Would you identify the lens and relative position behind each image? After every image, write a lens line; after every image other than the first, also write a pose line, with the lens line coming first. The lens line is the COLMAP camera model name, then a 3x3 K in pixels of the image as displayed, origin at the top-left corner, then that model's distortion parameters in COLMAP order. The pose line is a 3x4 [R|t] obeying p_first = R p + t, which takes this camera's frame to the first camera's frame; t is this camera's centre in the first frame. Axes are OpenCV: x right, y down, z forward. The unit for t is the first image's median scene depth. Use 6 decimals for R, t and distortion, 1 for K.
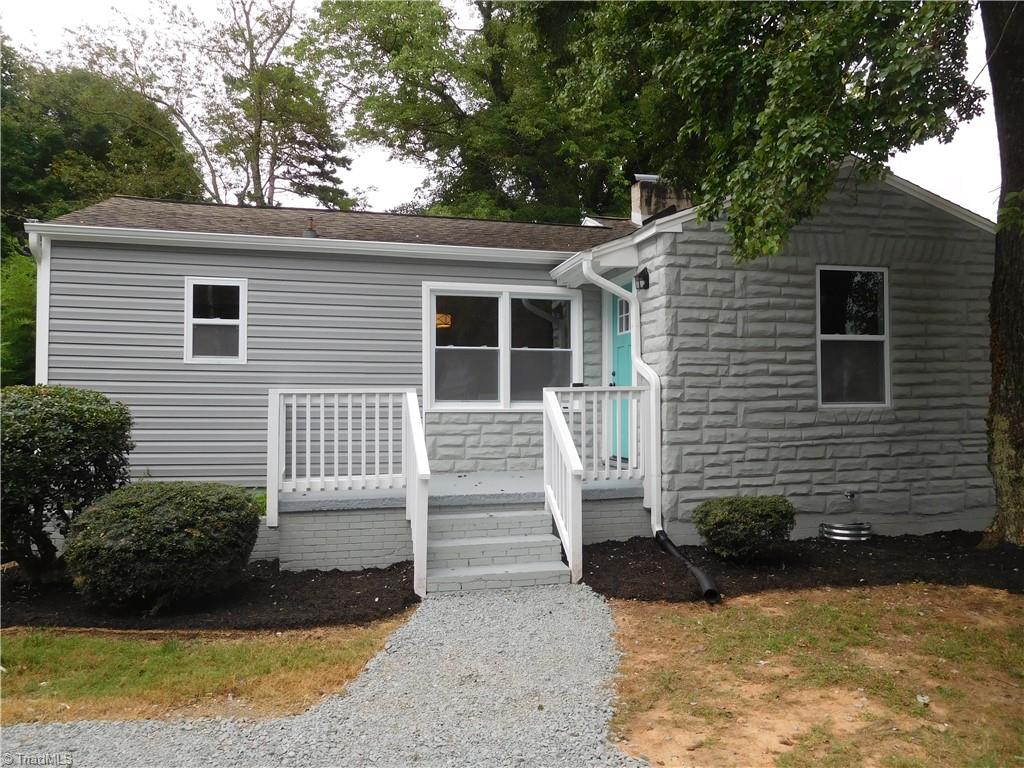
lens RADIAL K [[765.4, 0, 515.8], [0, 765.4, 385.9], [0, 0, 1]] dist [-0.012729, -0.001056]
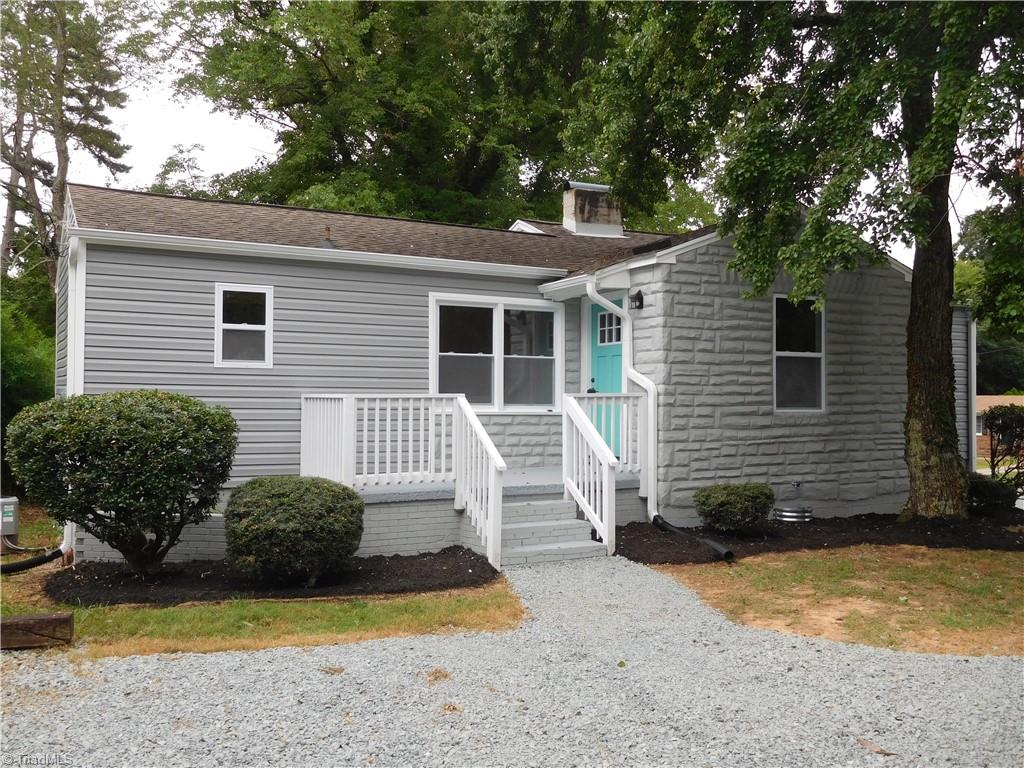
lens RADIAL K [[960.5, 0, 514.4], [0, 960.5, 388.8], [0, 0, 1]] dist [0.004109, -0.008222]
pose [[0.968995, 0.009895, 0.246883, -0.378430], [-0.011642, 0.999916, 0.005617, -0.012257], [-0.246806, -0.008317, 0.969029, -0.370671]]
